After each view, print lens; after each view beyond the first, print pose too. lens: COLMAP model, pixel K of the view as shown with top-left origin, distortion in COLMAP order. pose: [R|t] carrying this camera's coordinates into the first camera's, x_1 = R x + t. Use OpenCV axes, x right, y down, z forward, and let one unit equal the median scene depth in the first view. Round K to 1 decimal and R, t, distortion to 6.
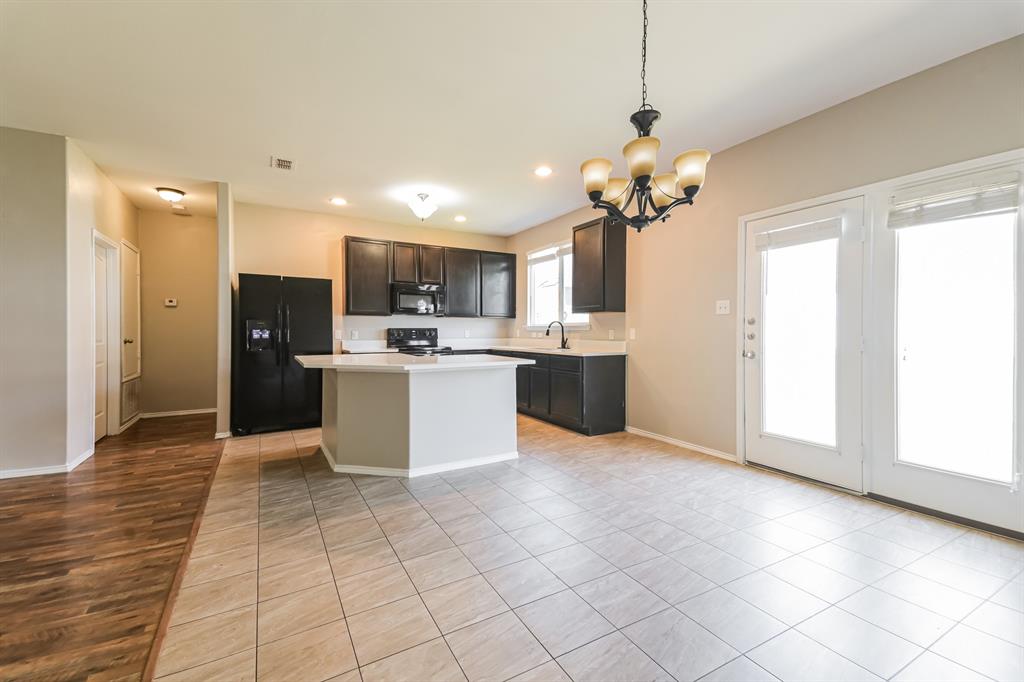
lens RADIAL K [[431.9, 0, 507.5], [0, 431.9, 330.2], [0, 0, 1]] dist [0.116532, -0.051587]
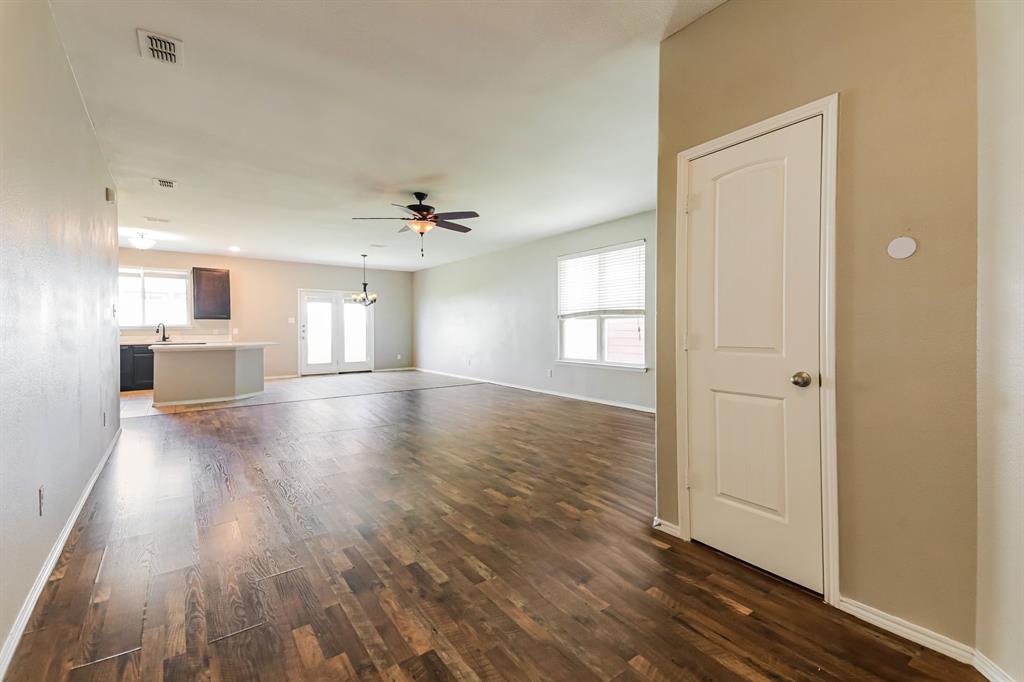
lens RADIAL K [[440.5, 0, 528.8], [0, 440.5, 330.1], [0, 0, 1]] dist [0.095807, -0.055596]
pose [[-0.148605, -0.001791, 0.988895, -1.885150], [0.002698, 0.999994, 0.002217, 0.002887], [-0.988893, 0.002997, -0.148599, 0.000104]]
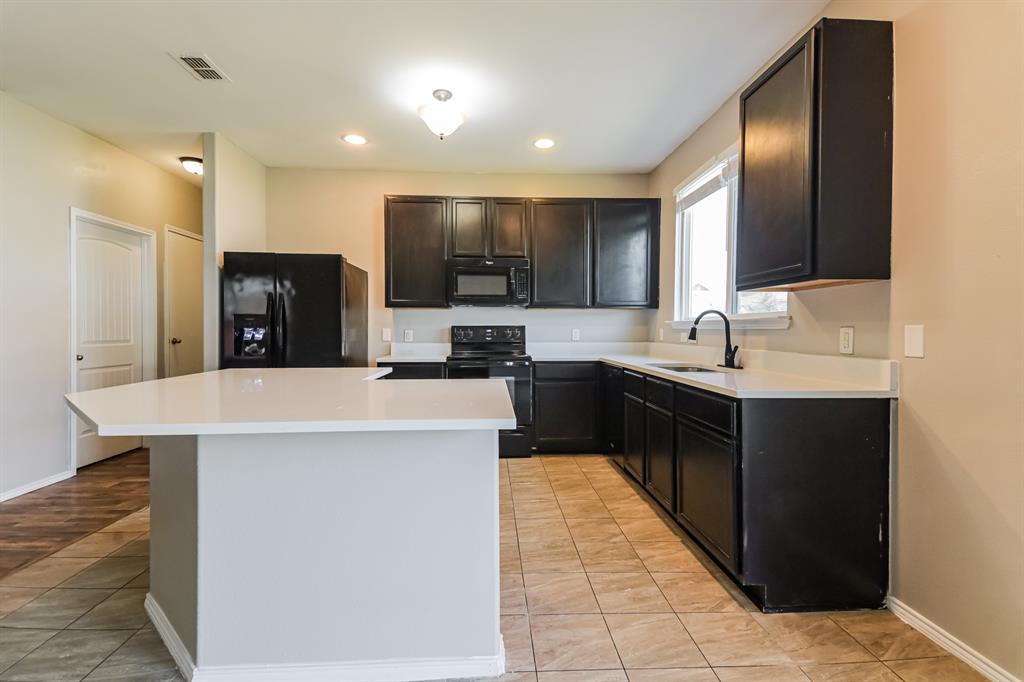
lens RADIAL K [[450.1, 0, 506.3], [0, 450.1, 332.4], [0, 0, 1]] dist [0.102409, -0.060531]
pose [[0.892382, 0.004404, -0.451259, 0.162759], [-0.000413, 0.999960, 0.008942, -0.000756], [0.451280, -0.007793, 0.892348, 0.511403]]
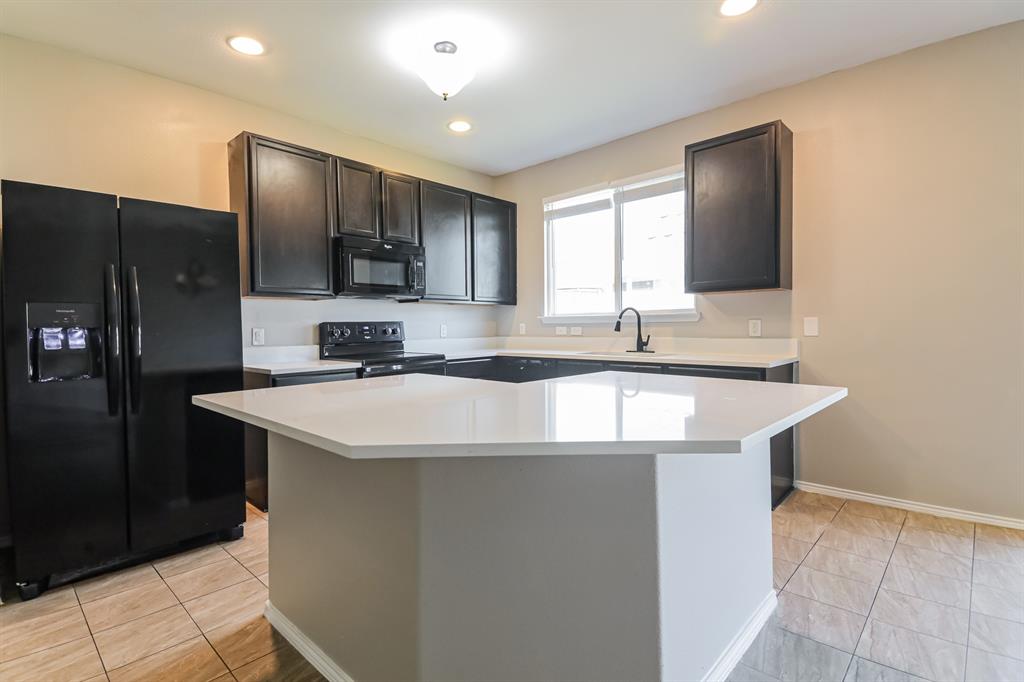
lens RADIAL K [[488.5, 0, 493.7], [0, 488.5, 333.3], [0, 0, 1]] dist [0.075388, -0.052376]
pose [[0.957726, -0.016639, 0.287200, -0.316905], [0.011880, 0.999762, 0.018306, 0.000492], [-0.287436, -0.014120, 0.957696, 0.463119]]
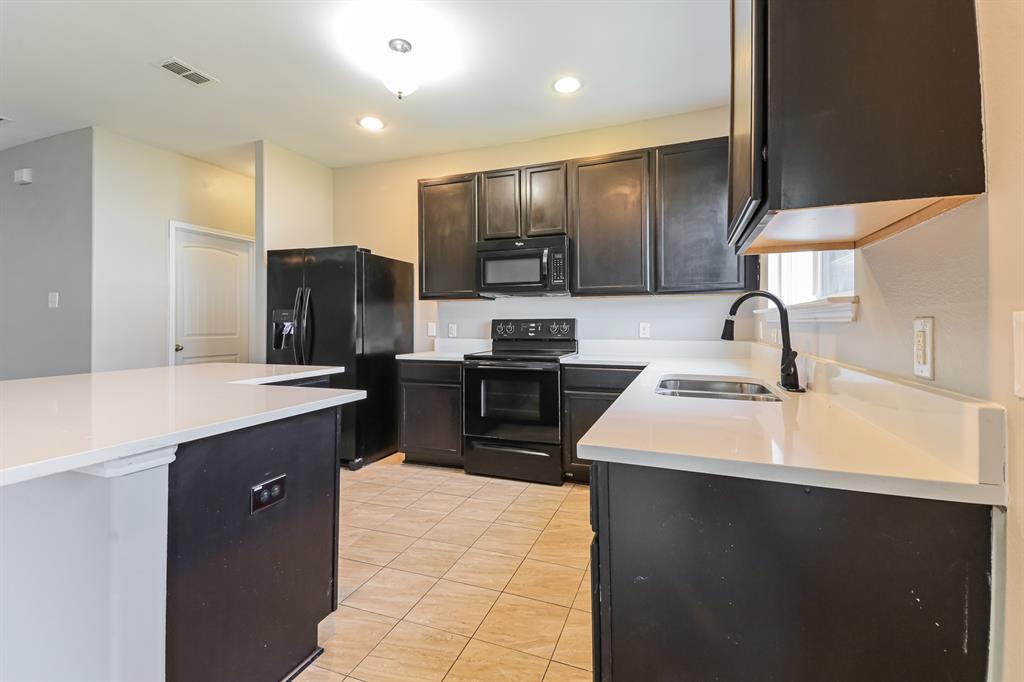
lens RADIAL K [[454.3, 0, 509.4], [0, 454.3, 316.9], [0, 0, 1]] dist [0.077792, -0.030175]
pose [[0.641035, -0.011182, -0.767430, 0.288454], [0.001782, 0.999913, -0.013081, 0.000214], [0.767510, 0.007018, 0.640999, 0.786885]]
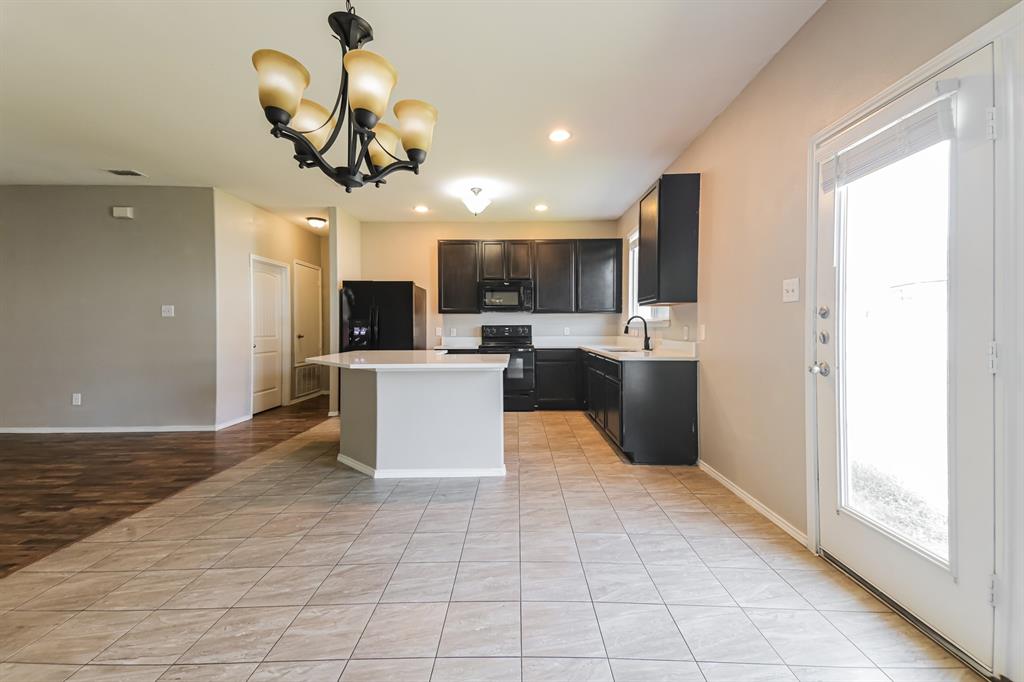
lens RADIAL K [[423.3, 0, 509.5], [0, 423.3, 329.1], [0, 0, 1]] dist [0.123793, -0.048143]
pose [[0.865998, -0.000016, -0.500047, 0.361155], [0.003546, 0.999975, 0.006110, -0.002241], [0.500035, -0.007064, 0.865976, 0.214474]]
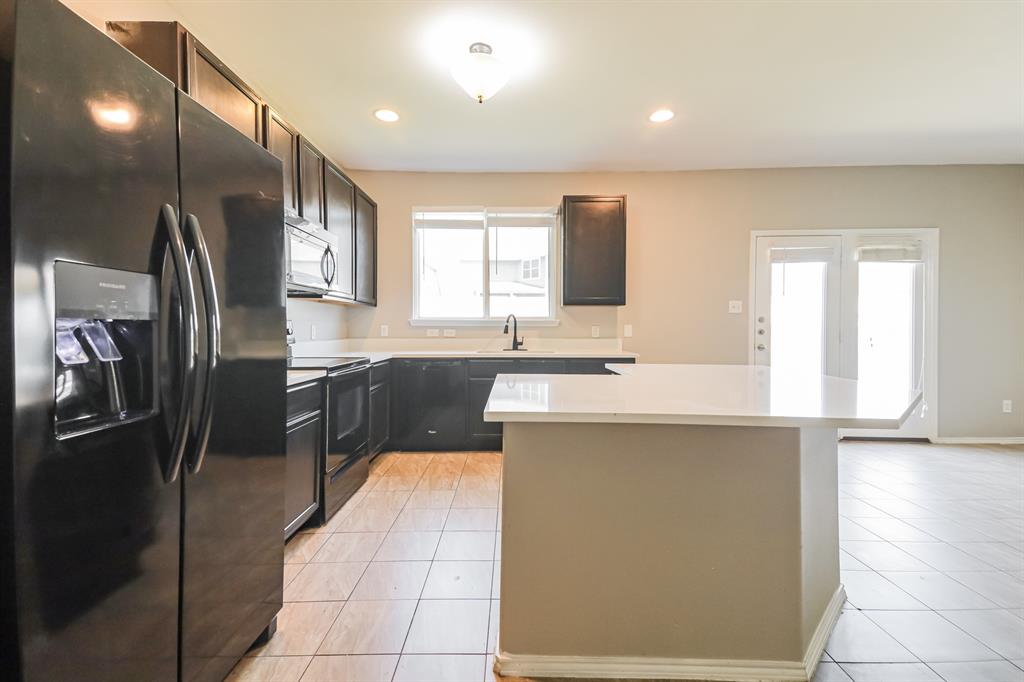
lens RADIAL K [[431.9, 0, 507.5], [0, 431.9, 330.2], [0, 0, 1]] dist [0.116532, -0.051587]
pose [[0.492730, -0.004182, 0.870172, -0.634159], [-0.003396, 0.999972, 0.006729, 0.002241], [-0.870175, -0.006271, 0.492702, 0.751200]]
